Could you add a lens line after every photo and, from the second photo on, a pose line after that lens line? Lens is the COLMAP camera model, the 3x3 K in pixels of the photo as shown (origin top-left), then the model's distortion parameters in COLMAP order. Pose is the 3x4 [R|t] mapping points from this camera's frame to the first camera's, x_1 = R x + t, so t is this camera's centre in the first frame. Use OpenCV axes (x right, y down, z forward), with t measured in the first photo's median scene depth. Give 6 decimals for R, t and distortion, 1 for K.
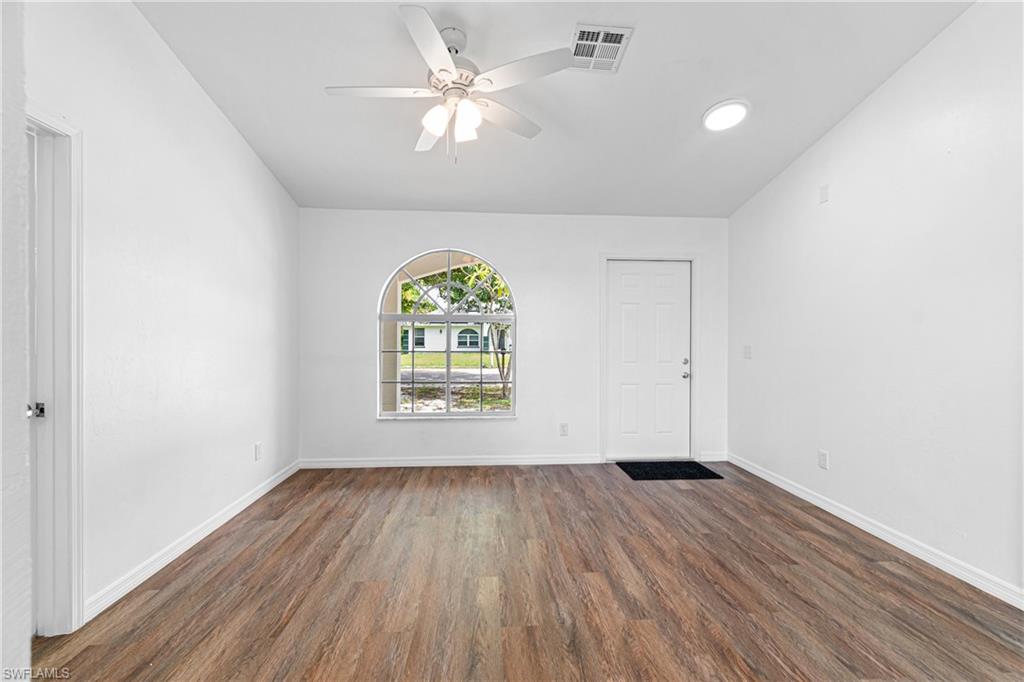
lens RADIAL K [[446.8, 0, 512.9], [0, 446.8, 339.0], [0, 0, 1]] dist [-0.001685, -0.000075]
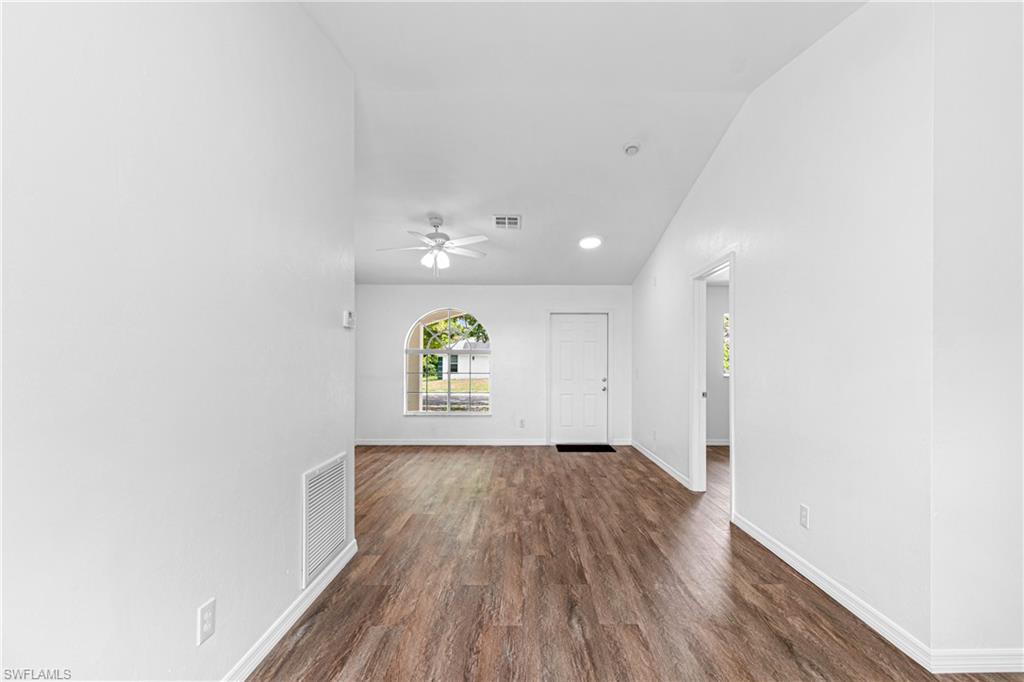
lens RADIAL K [[455.9, 0, 517.0], [0, 455.9, 359.1], [0, 0, 1]] dist [-0.000729, -0.000323]
pose [[0.997202, -0.002280, -0.074714, 0.293031], [0.001229, 0.999900, -0.014104, 0.002947], [0.074739, 0.013973, 0.997105, -0.796996]]
